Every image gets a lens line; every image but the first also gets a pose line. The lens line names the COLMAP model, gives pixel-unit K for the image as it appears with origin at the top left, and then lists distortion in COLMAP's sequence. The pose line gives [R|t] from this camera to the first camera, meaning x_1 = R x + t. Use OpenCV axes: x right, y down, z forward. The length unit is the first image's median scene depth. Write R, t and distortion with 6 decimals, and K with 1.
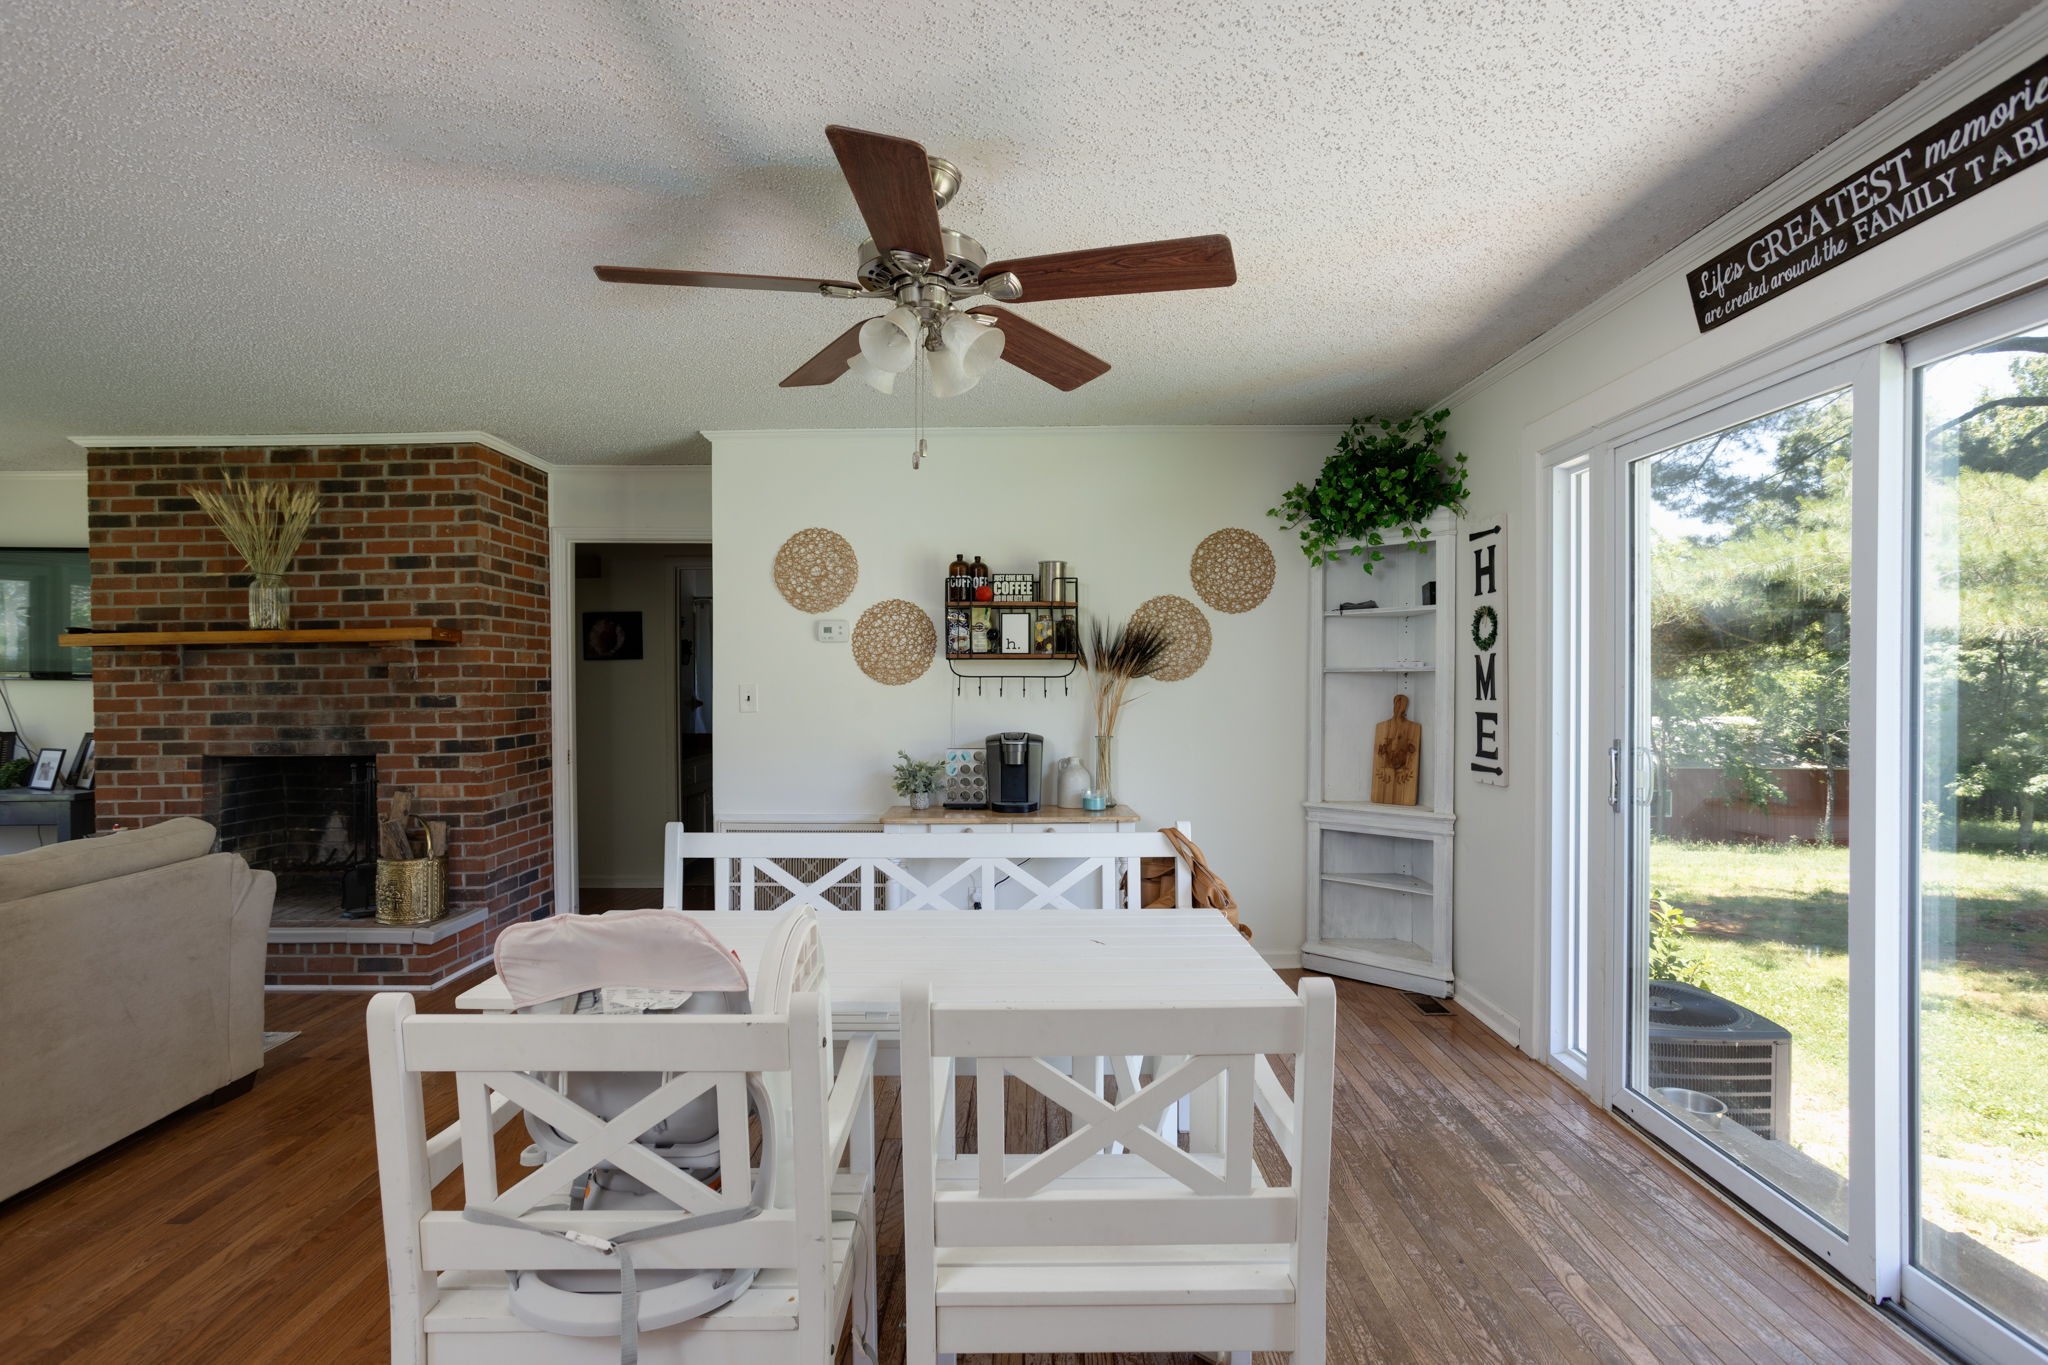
lens RADIAL K [[1001.5, 0, 1044.0], [0, 1001.5, 683.2], [0, 0, 1]] dist [-0.027664, 0.015508]
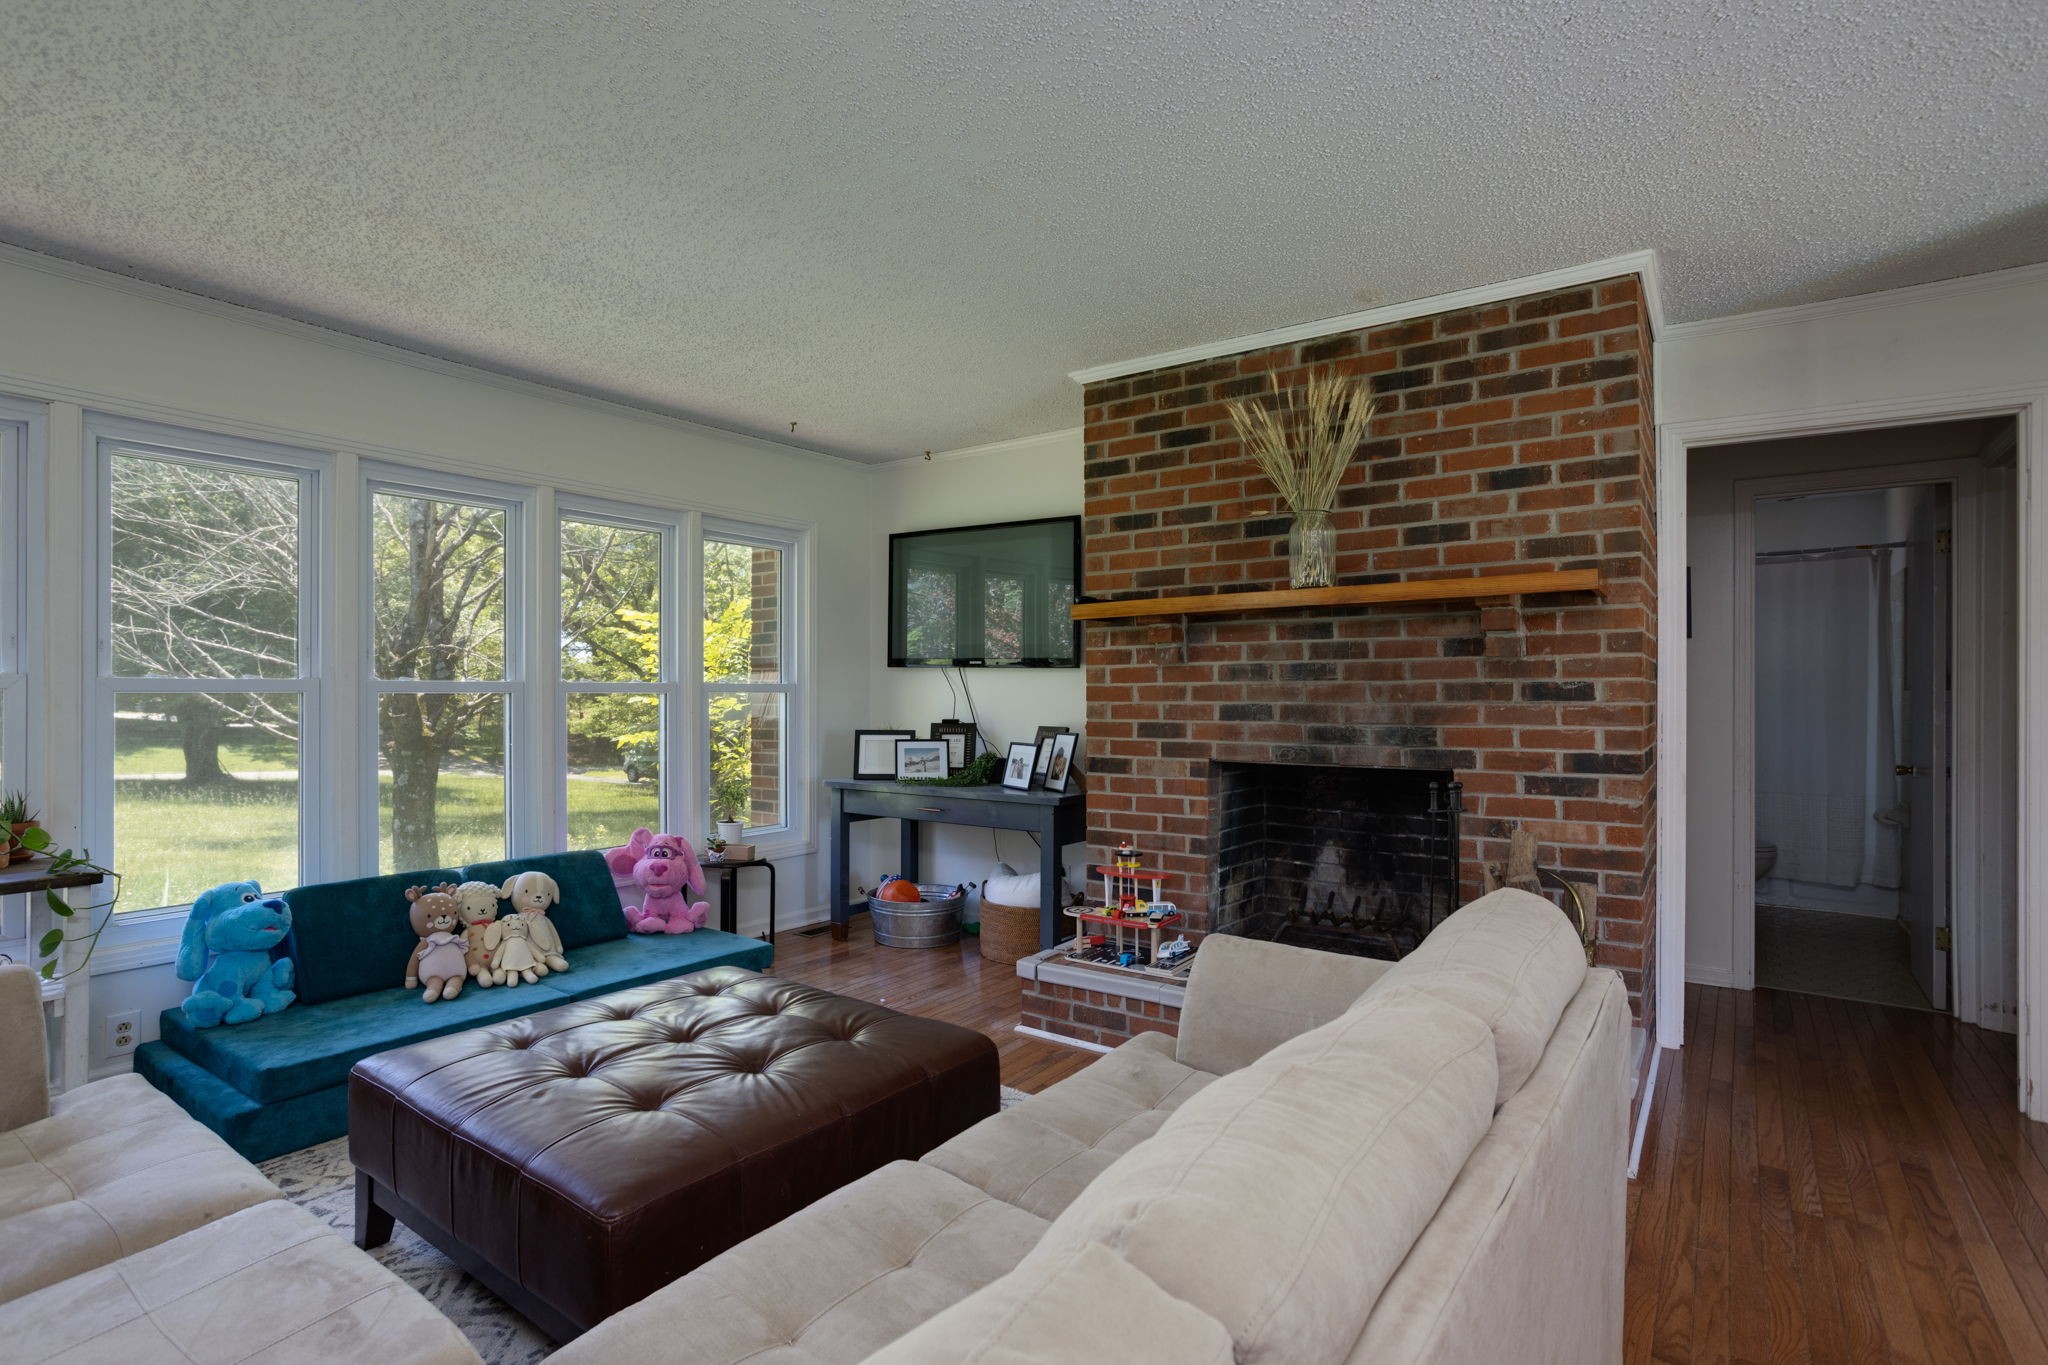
lens RADIAL K [[1001.5, 0, 1035.6], [0, 1001.5, 686.1], [0, 0, 1]] dist [-0.027664, 0.015508]
pose [[0.832947, 0.005293, -0.553327, -0.537310], [-0.010801, 0.999919, -0.006694, 0.022836], [0.553247, 0.011553, 0.832937, 0.280713]]
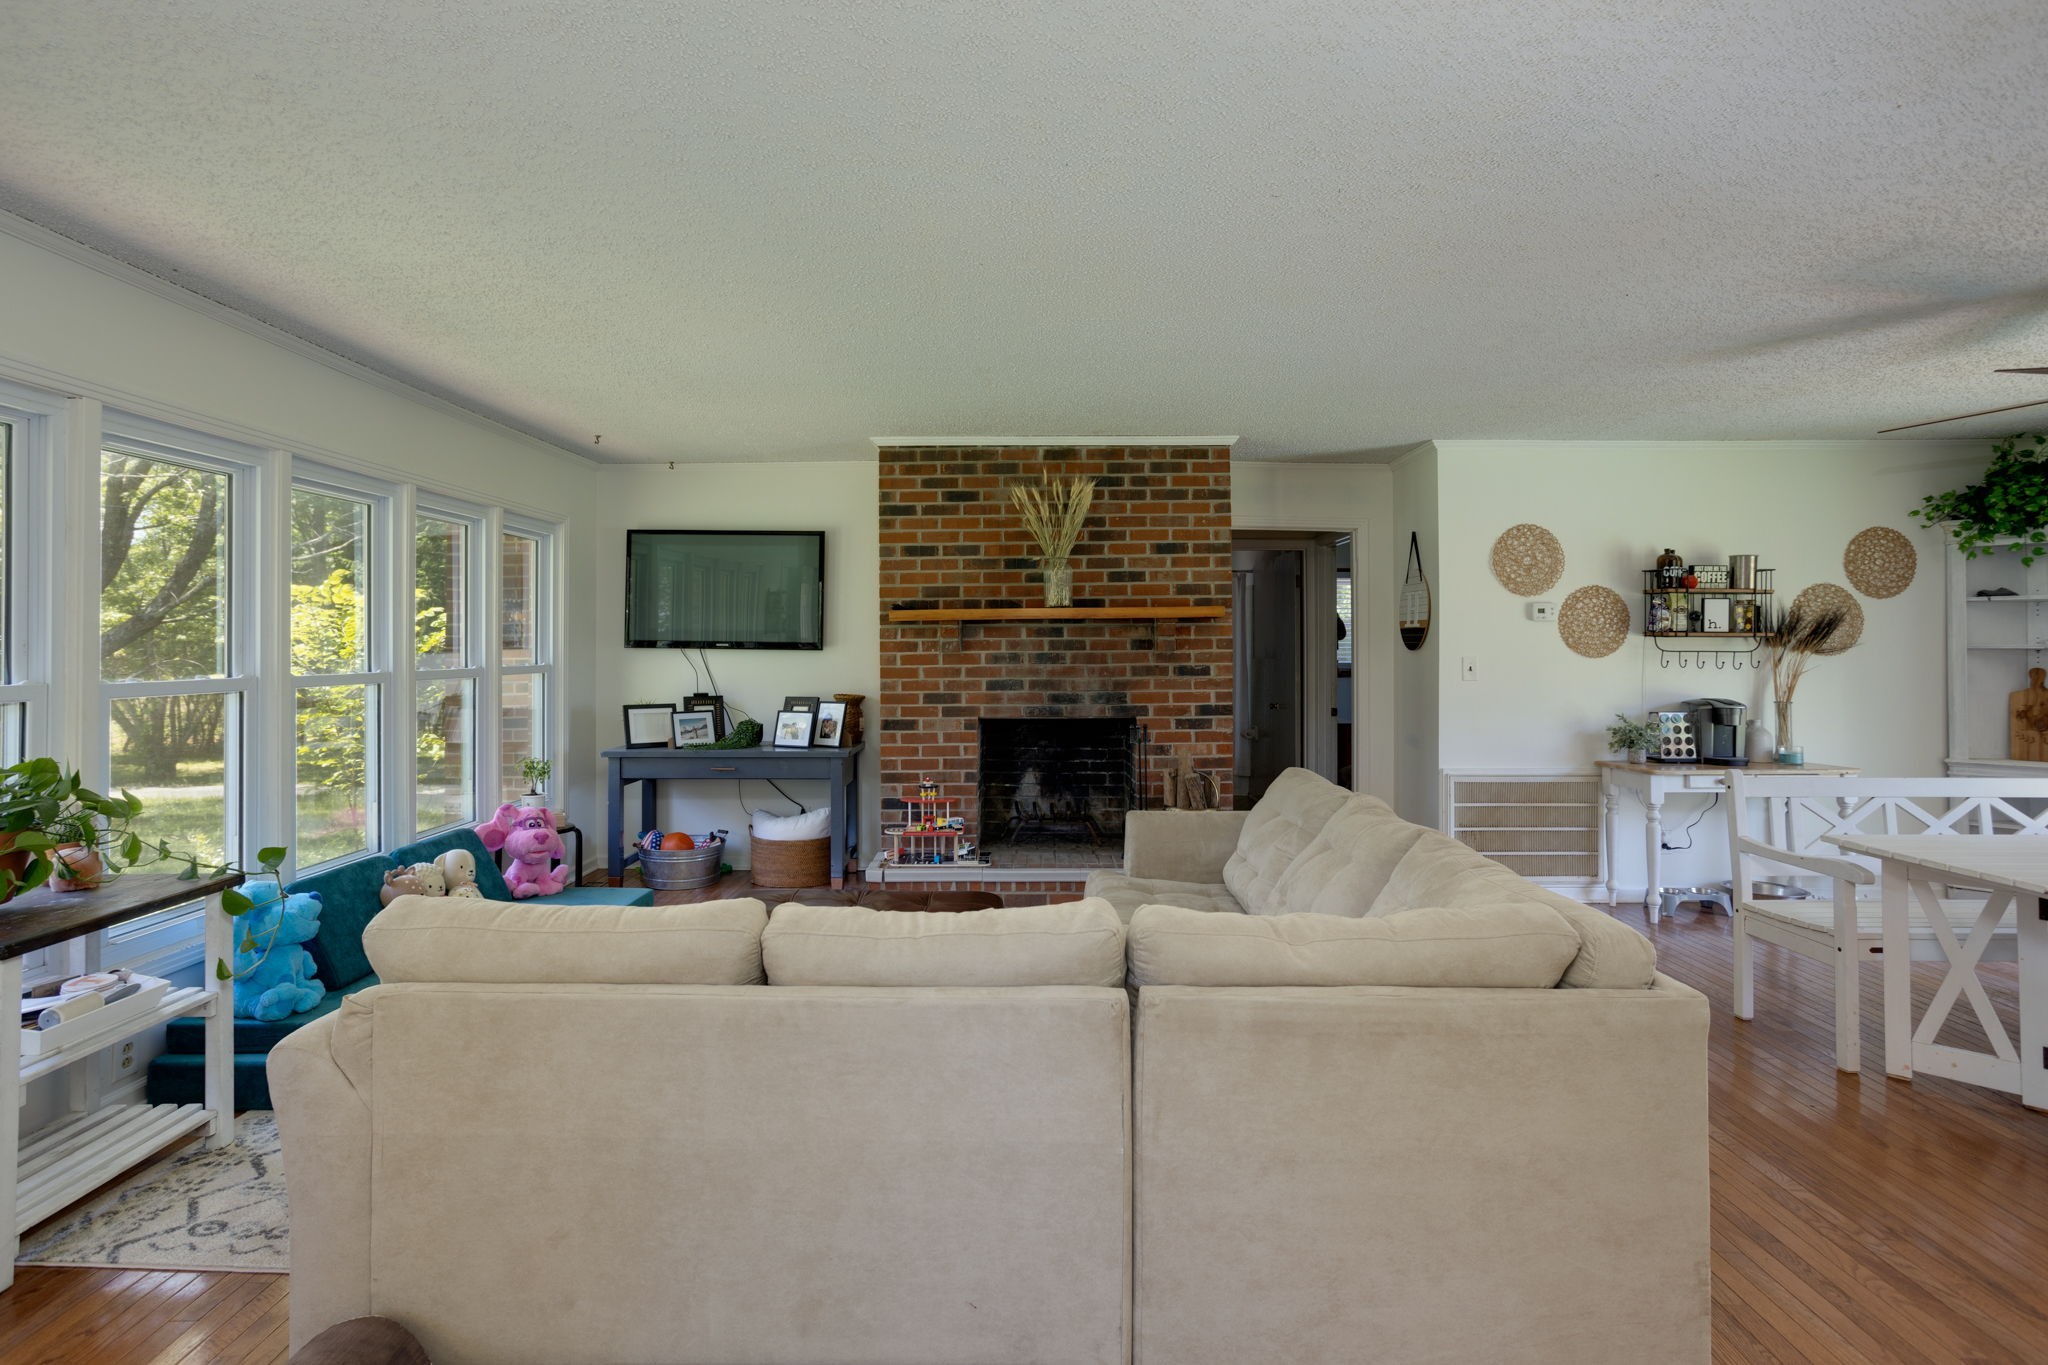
lens RADIAL K [[1001.5, 0, 991.9], [0, 1001.5, 624.7], [0, 0, 1]] dist [-0.027664, 0.015508]
pose [[0.999839, 0.005395, 0.017139, -0.861468], [-0.004973, 0.999686, -0.024579, -0.004932], [-0.017267, 0.024490, 0.999551, -0.145445]]
